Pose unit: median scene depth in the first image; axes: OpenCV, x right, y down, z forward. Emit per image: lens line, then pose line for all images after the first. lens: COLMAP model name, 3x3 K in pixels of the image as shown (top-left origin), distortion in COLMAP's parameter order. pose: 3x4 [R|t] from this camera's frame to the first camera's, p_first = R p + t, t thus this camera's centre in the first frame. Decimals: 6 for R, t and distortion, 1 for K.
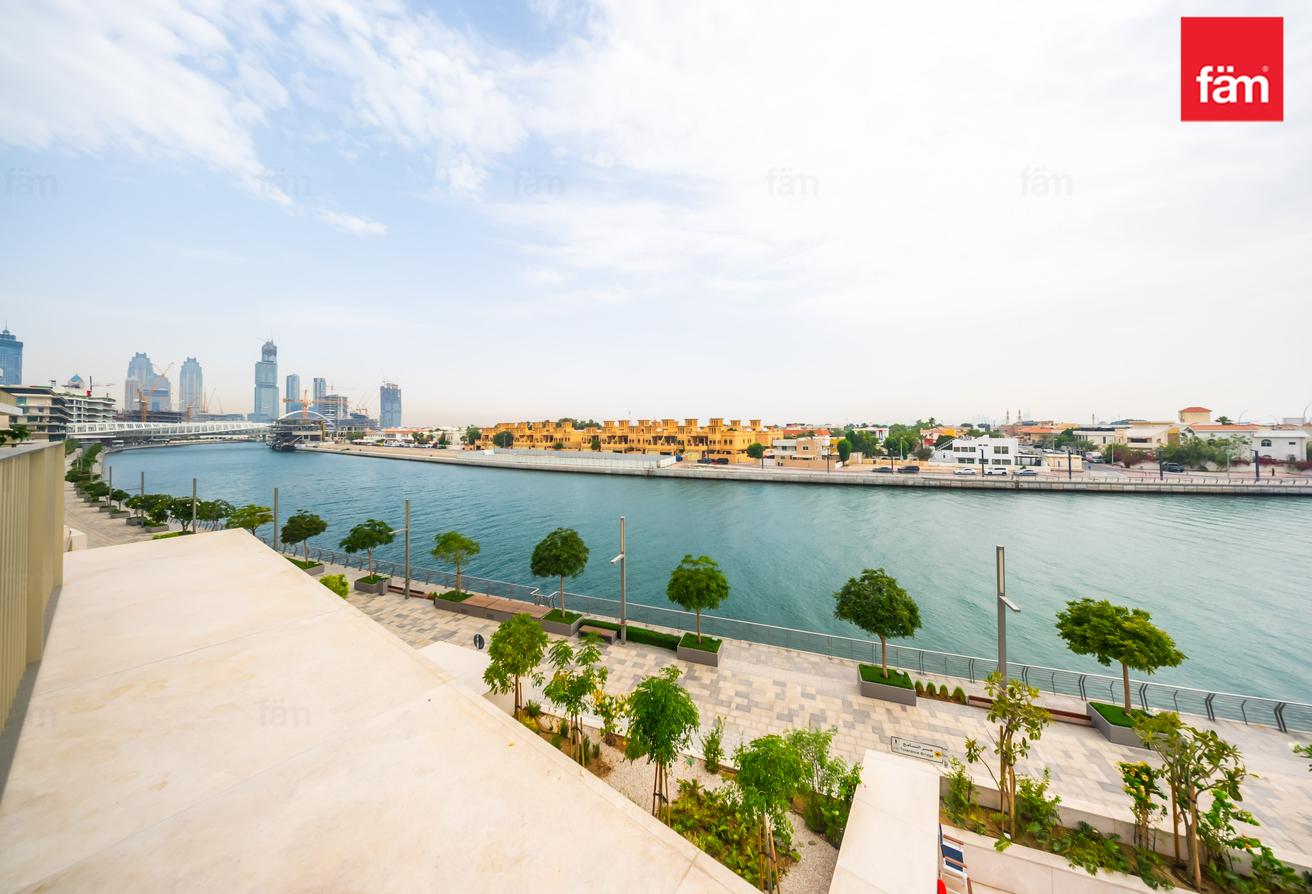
lens RADIAL K [[399.6, 0, 659.8], [0, 399.6, 424.2], [0, 0, 1]] dist [-0.000063, -0.000038]
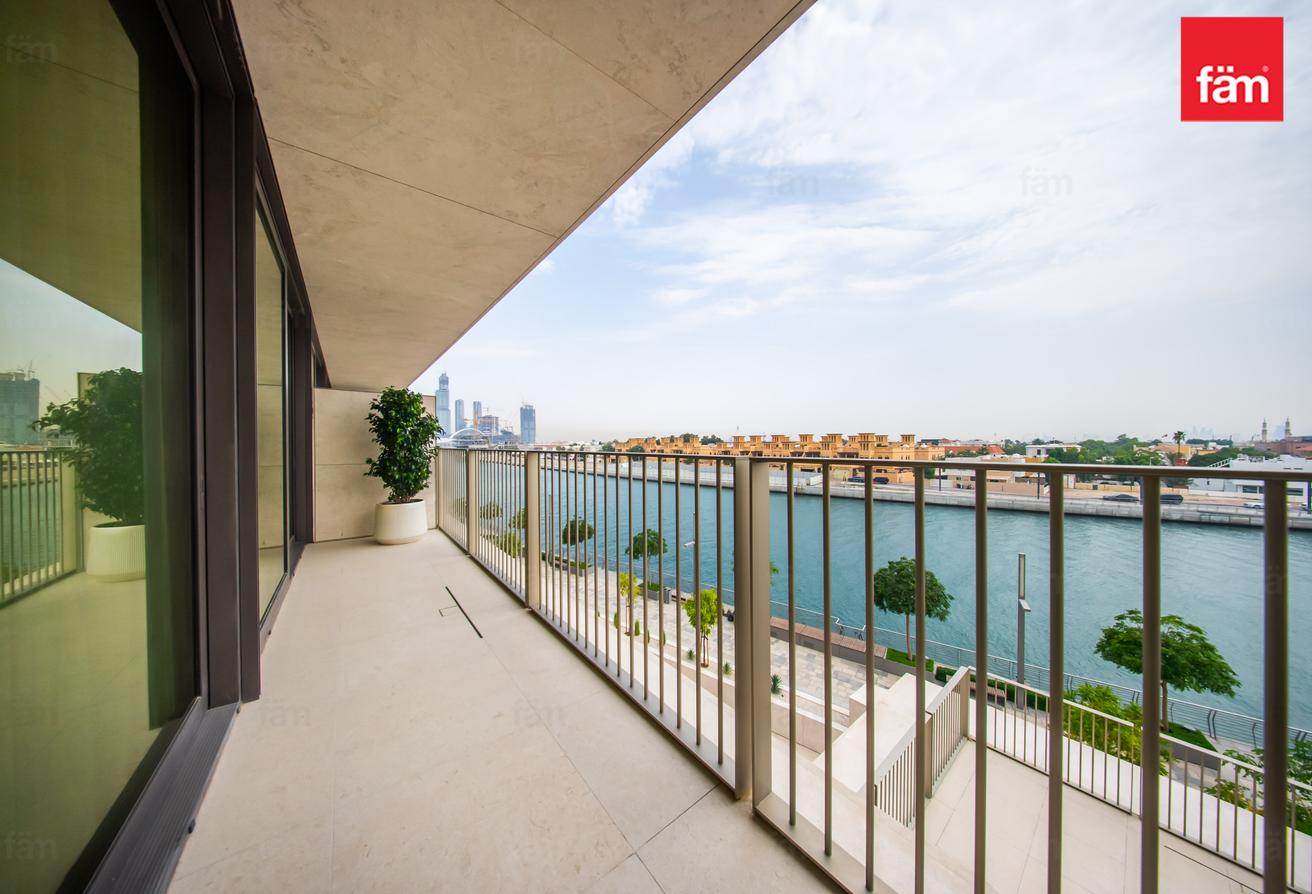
lens RADIAL K [[393.9, 0, 656.0], [0, 393.9, 447.0], [0, 0, 1]] dist [-0.000437, -0.000057]
pose [[0.960079, 0.006391, -0.279655, -0.108757], [-0.001176, 0.999822, 0.018811, 0.001272], [0.279726, -0.017731, 0.959916, 0.007669]]
